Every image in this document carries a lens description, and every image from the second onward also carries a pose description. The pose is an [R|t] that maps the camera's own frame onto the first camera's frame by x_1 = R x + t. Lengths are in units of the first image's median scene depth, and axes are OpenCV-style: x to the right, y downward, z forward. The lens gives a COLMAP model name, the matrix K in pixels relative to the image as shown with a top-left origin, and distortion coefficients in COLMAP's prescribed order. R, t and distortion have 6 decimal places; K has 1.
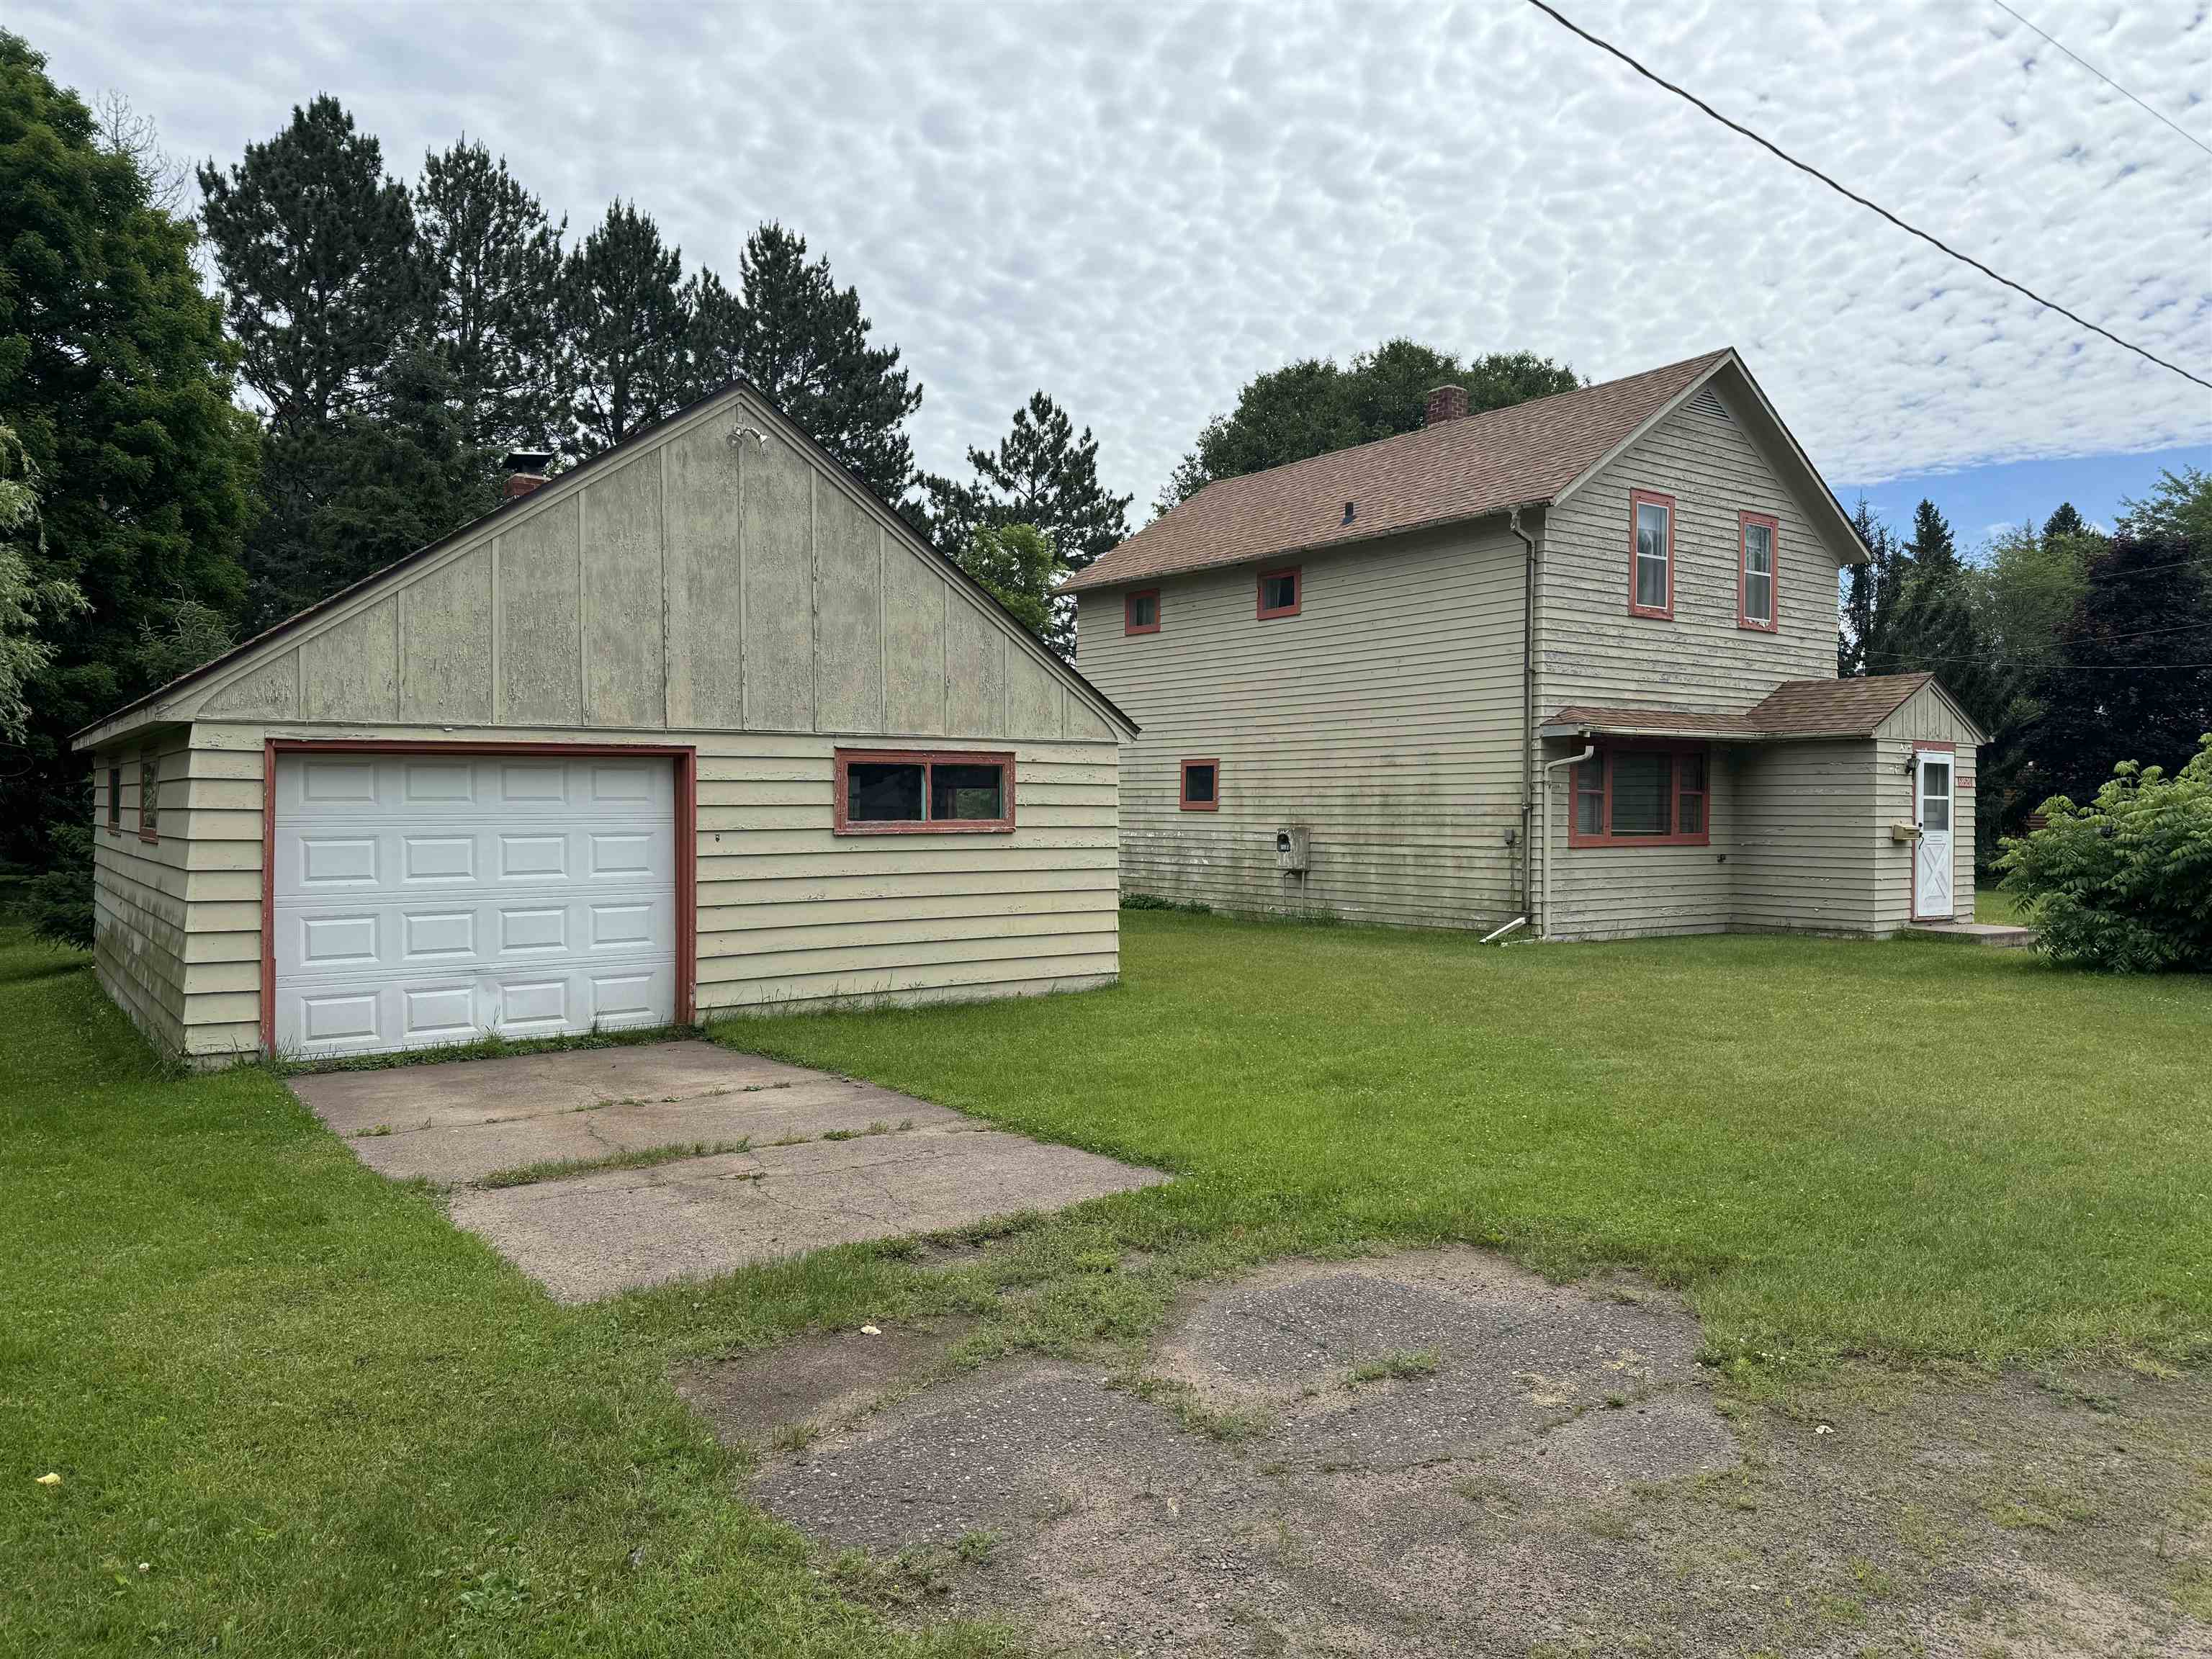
lens RADIAL K [[1553.9, 0, 1105.0], [0, 1553.9, 813.4], [0, 0, 1]] dist [0.002628, -0.001926]
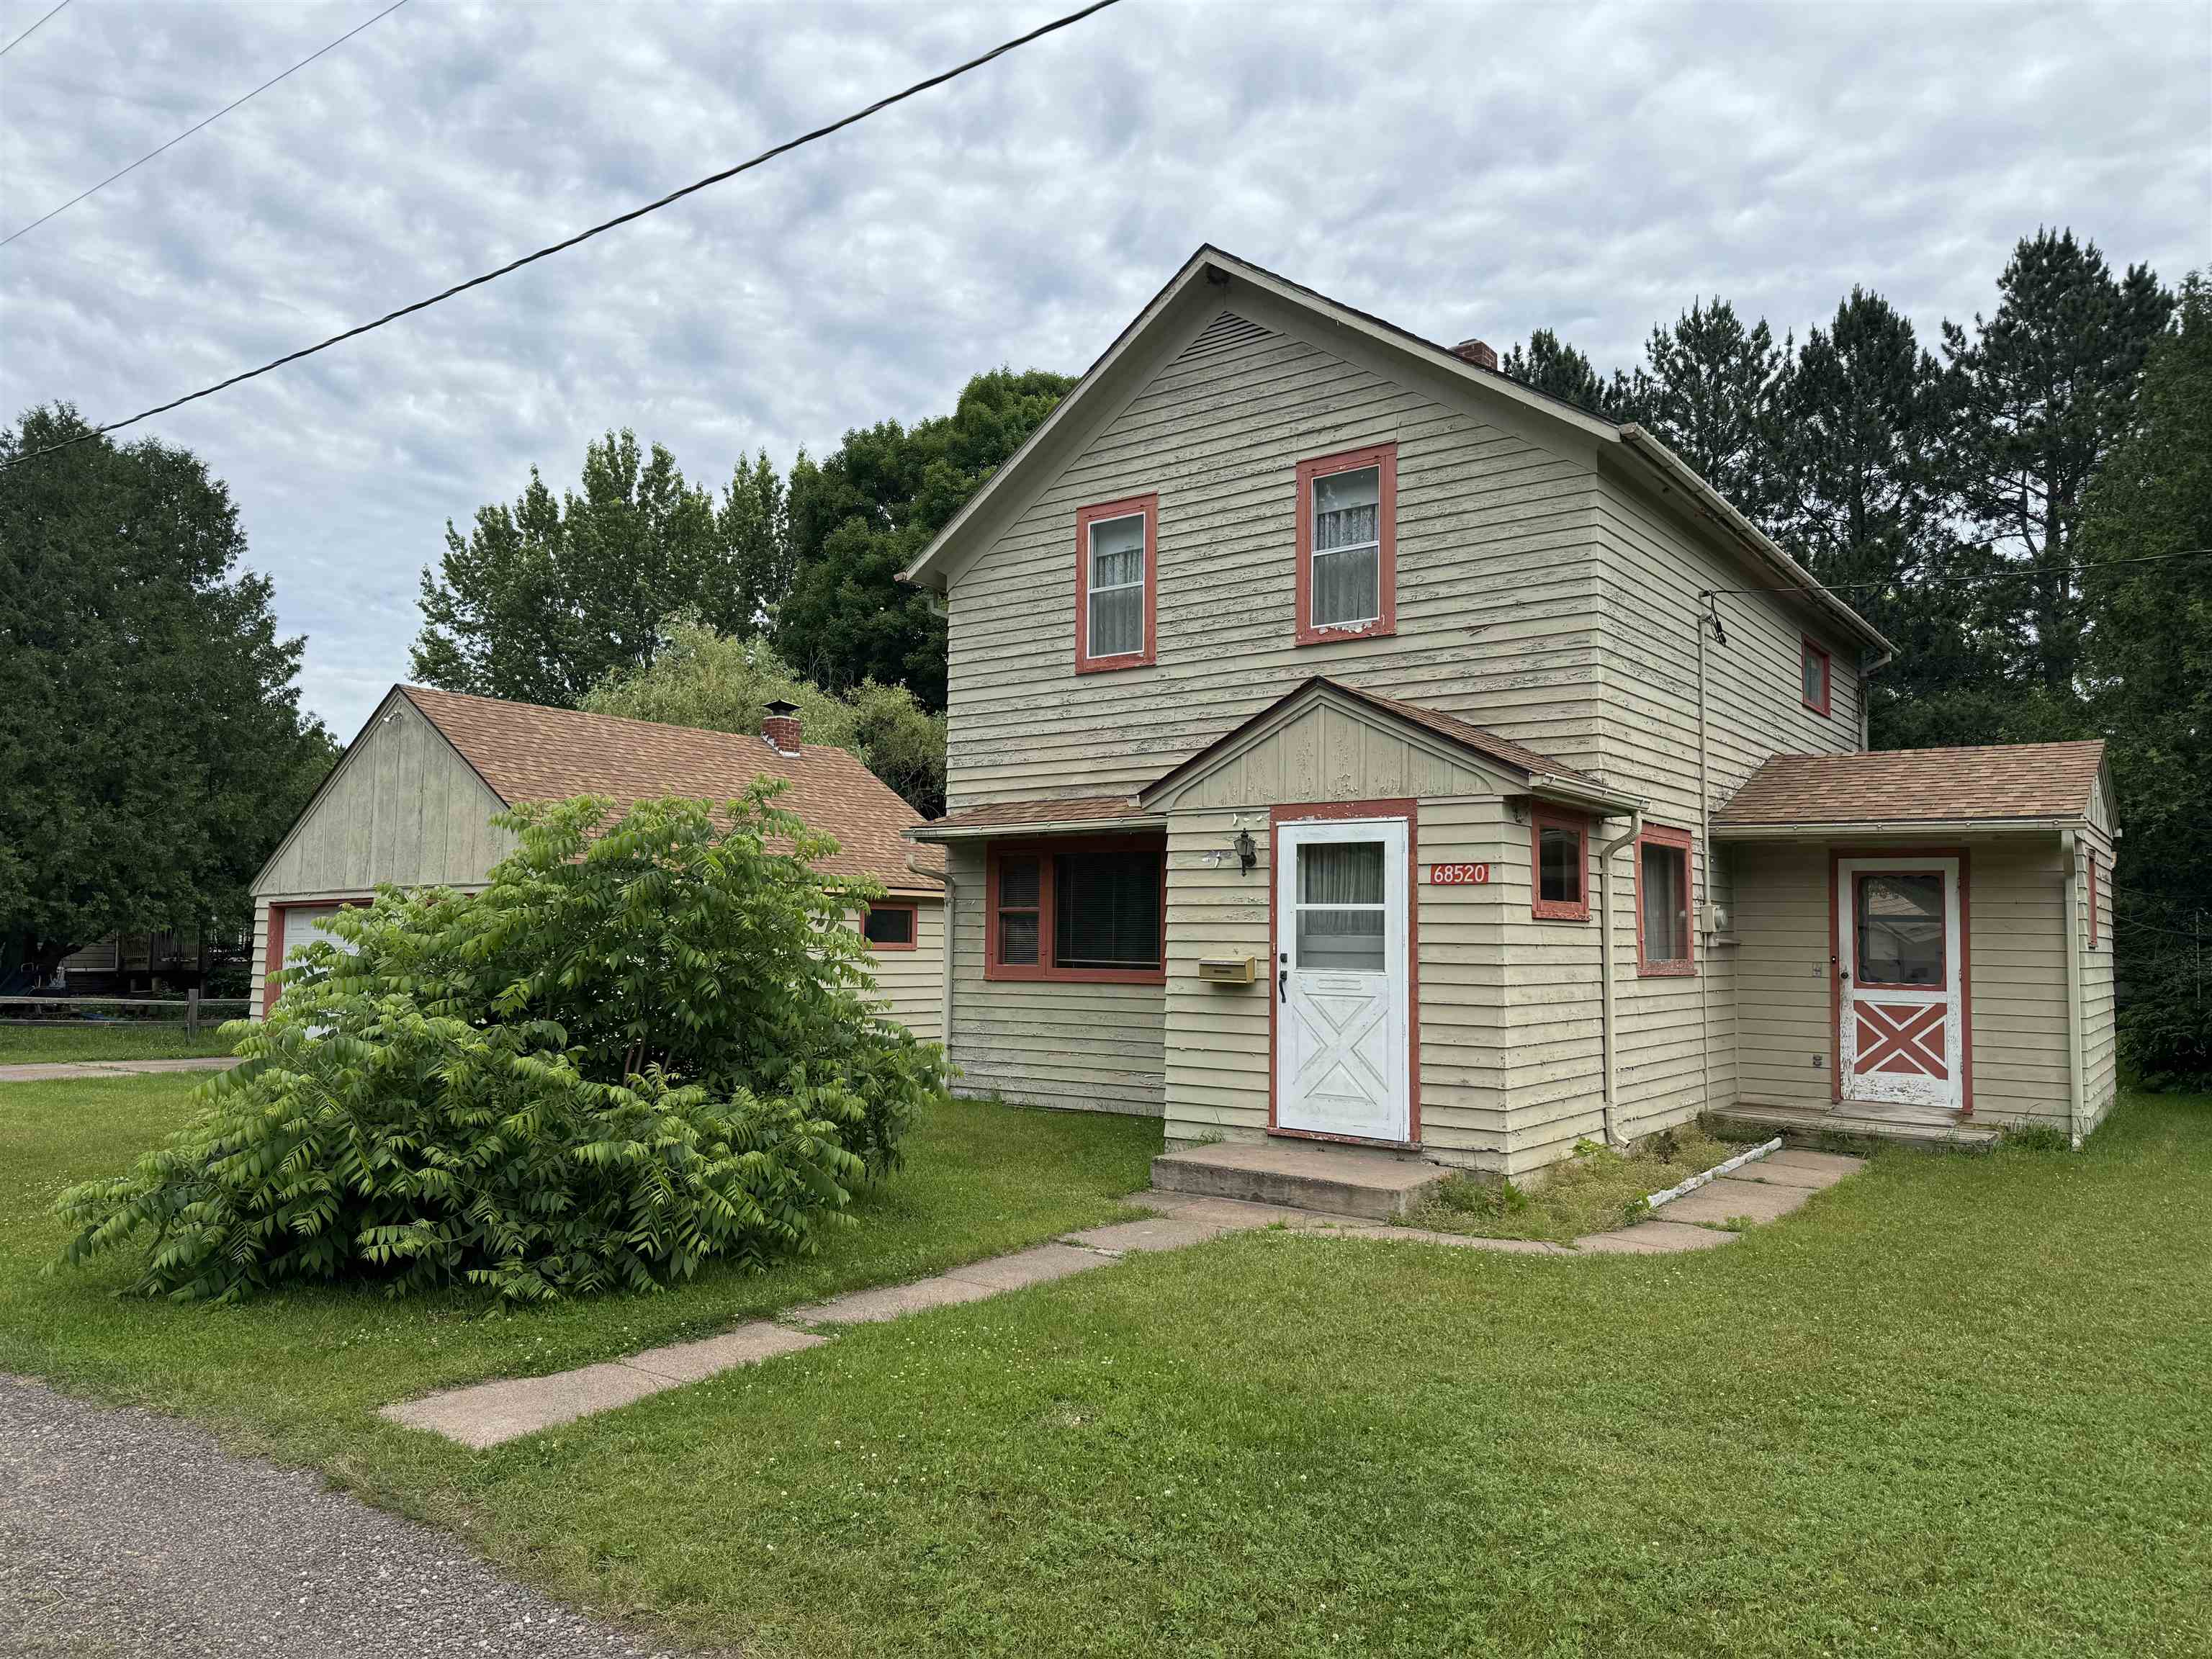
lens RADIAL K [[1553.9, 0, 1104.1], [0, 1553.9, 847.4], [0, 0, 1]] dist [0.002628, -0.001926]
pose [[0.288408, -0.060430, -0.955599, 1.030745], [-0.010423, 0.997749, -0.066241, 0.005538], [0.957451, 0.029065, 0.287129, 0.782051]]
